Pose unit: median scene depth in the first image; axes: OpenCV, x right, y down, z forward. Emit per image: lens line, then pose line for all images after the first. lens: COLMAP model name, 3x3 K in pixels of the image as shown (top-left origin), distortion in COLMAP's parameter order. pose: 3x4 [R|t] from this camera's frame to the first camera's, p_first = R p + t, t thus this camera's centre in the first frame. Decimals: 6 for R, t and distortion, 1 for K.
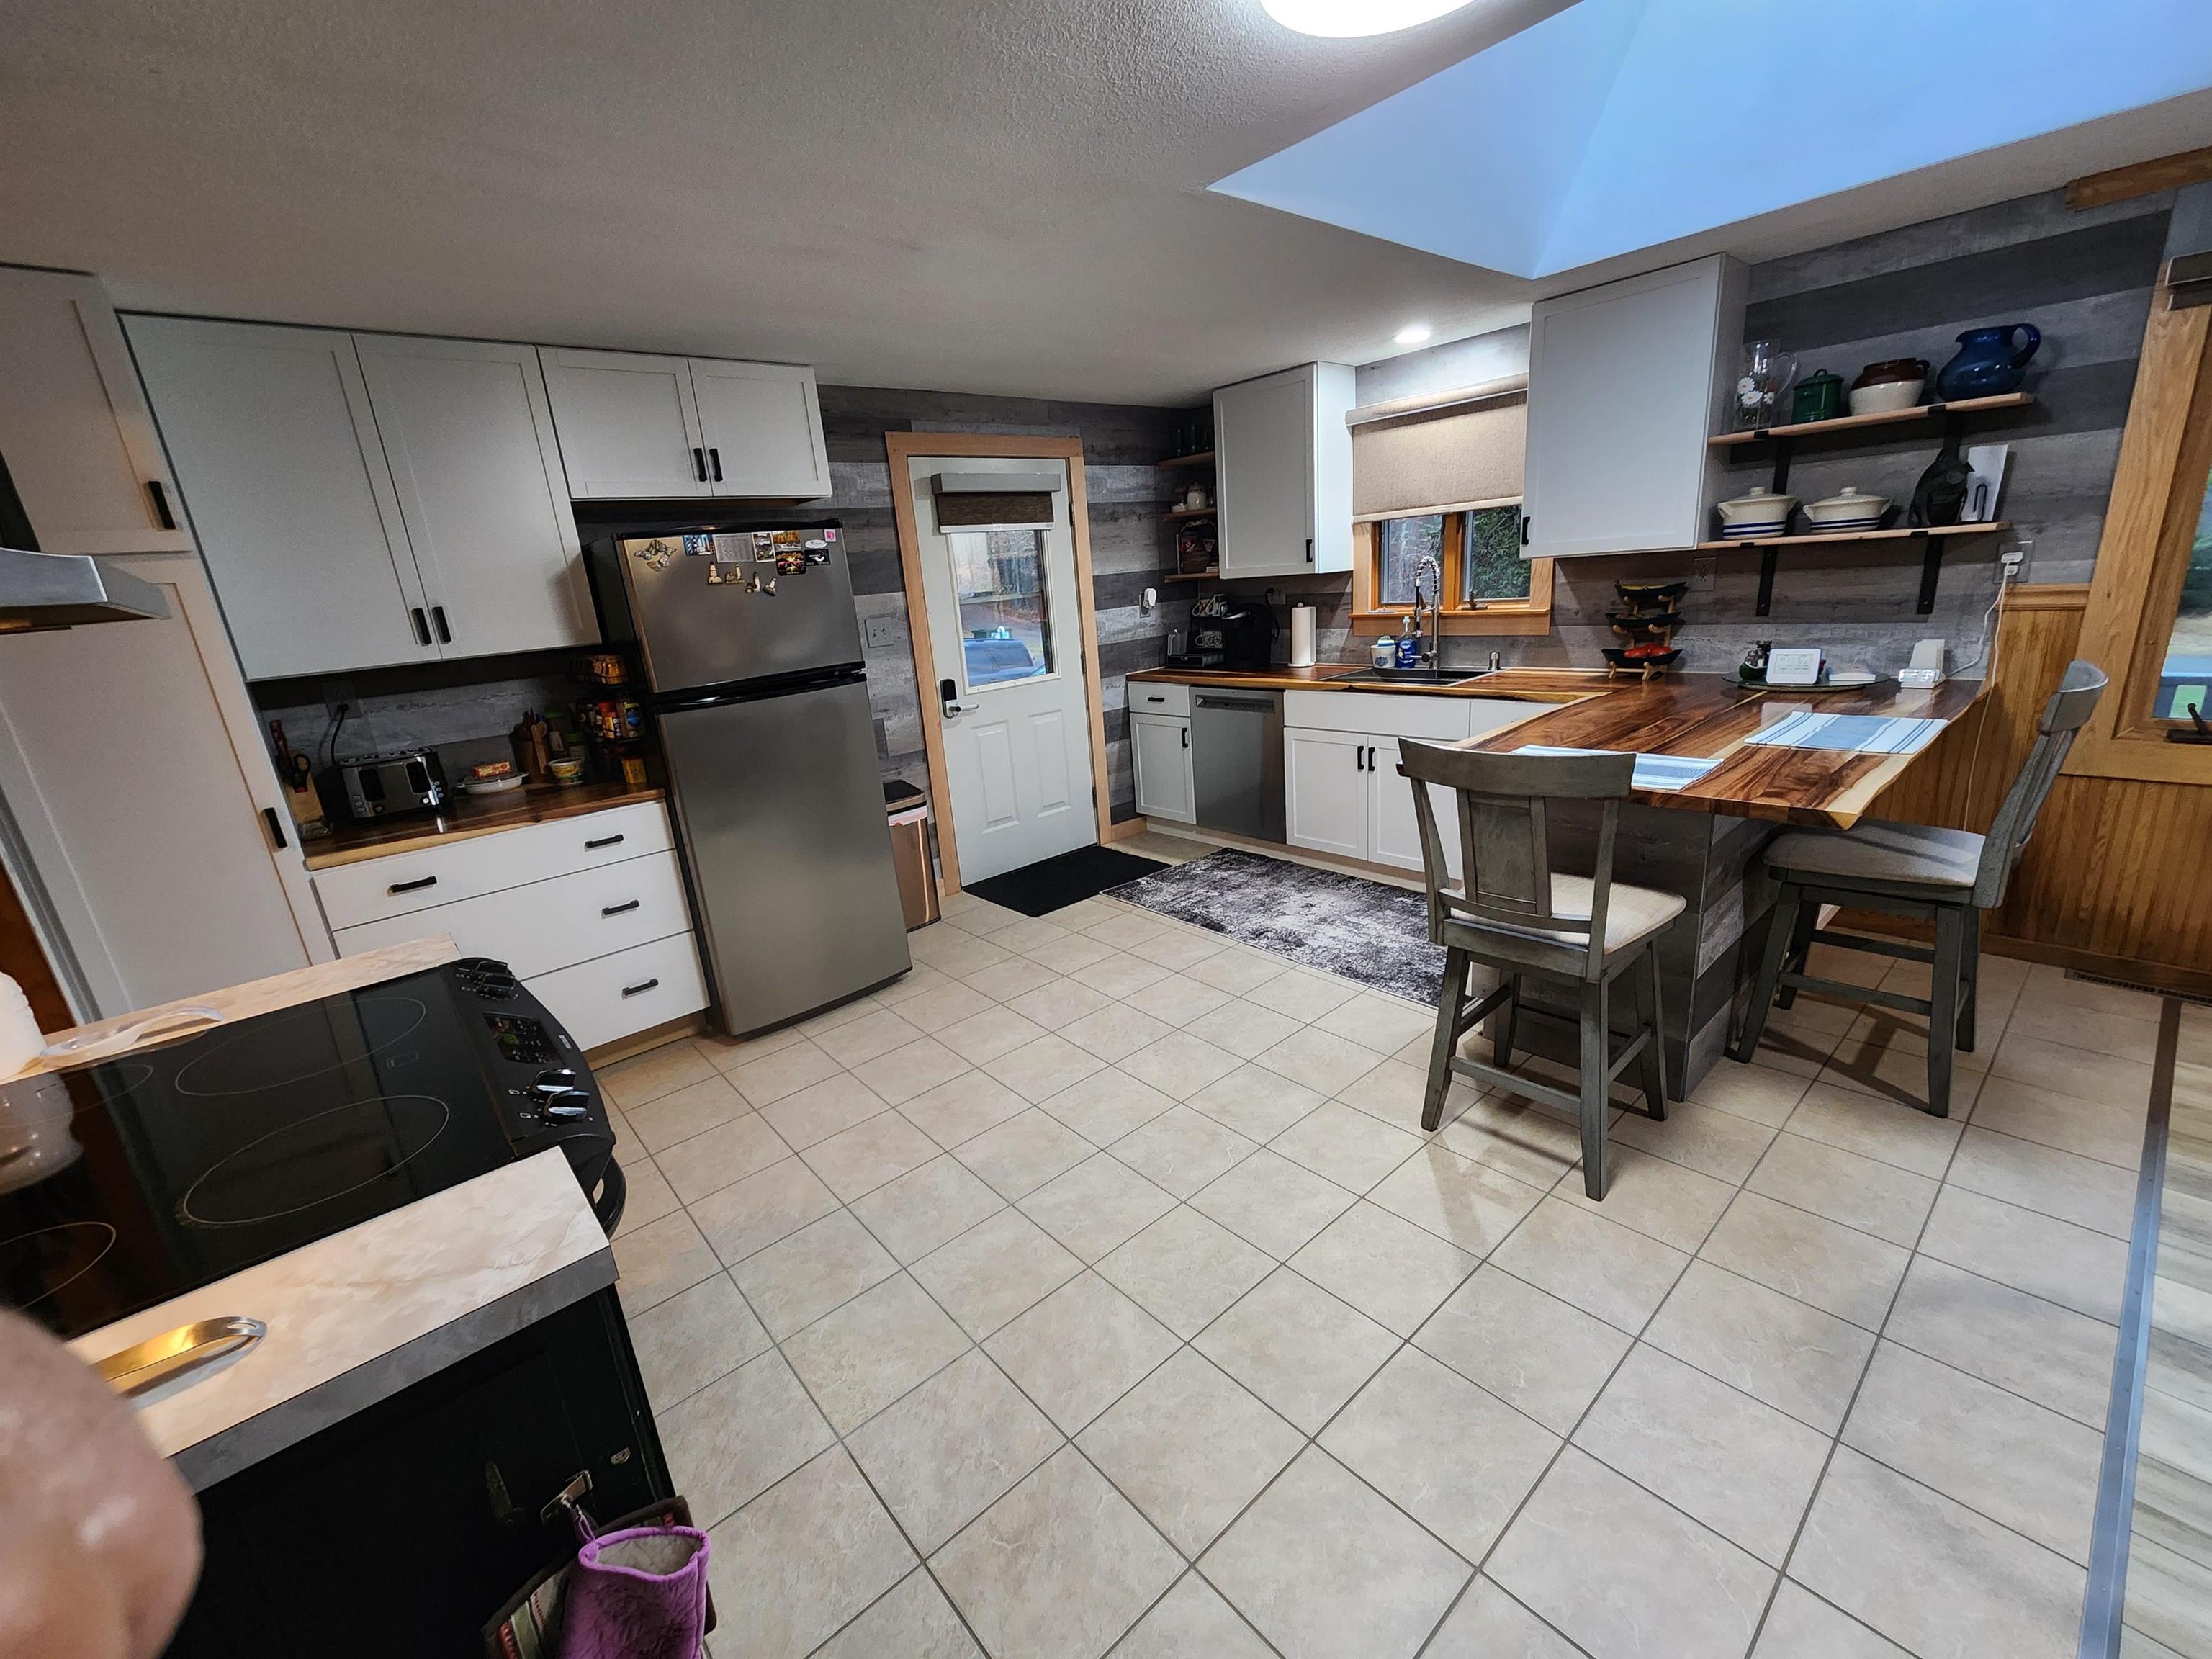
lens RADIAL K [[910.4, 0, 1091.5], [0, 910.4, 835.6], [0, 0, 1]] dist [0.001765, -0.001045]
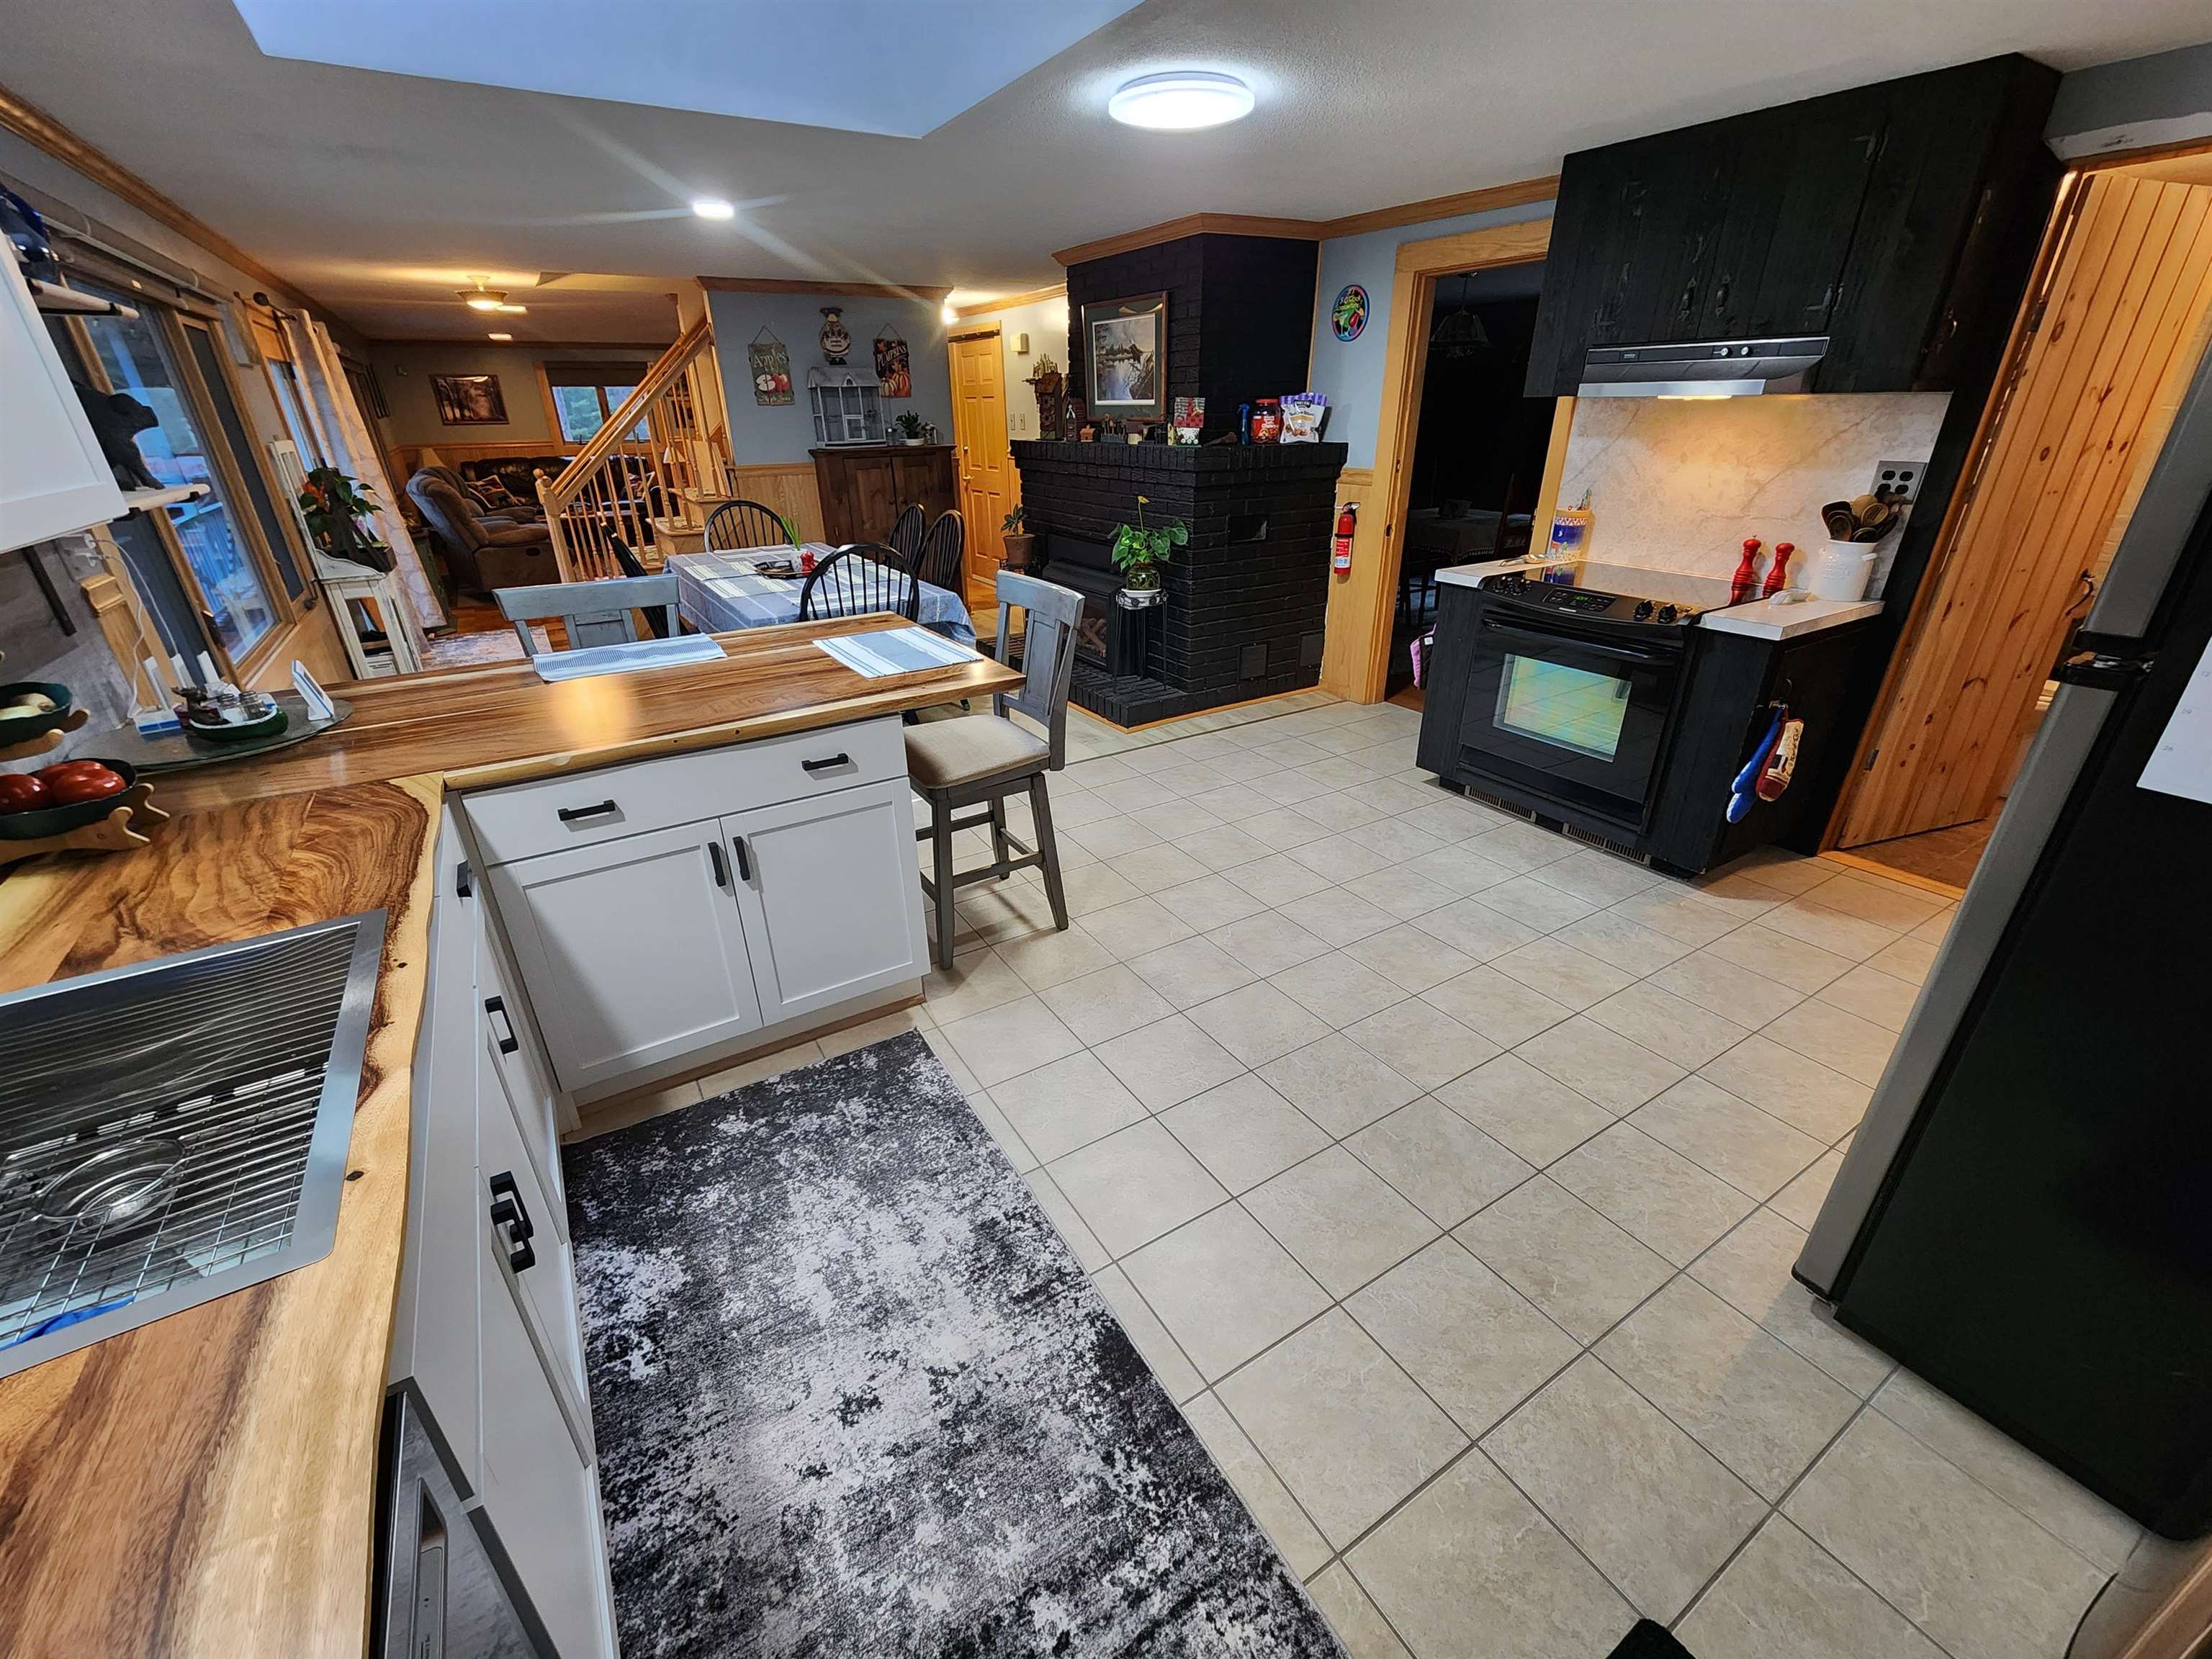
lens RADIAL K [[910.4, 0, 1099.8], [0, 910.4, 835.2], [0, 0, 1]] dist [0.001765, -0.001045]
pose [[-0.983605, 0.023079, 0.178856, 0.078019], [0.135431, 0.749424, 0.648091, -0.436138], [-0.119082, 0.661688, -0.740262, 1.419996]]
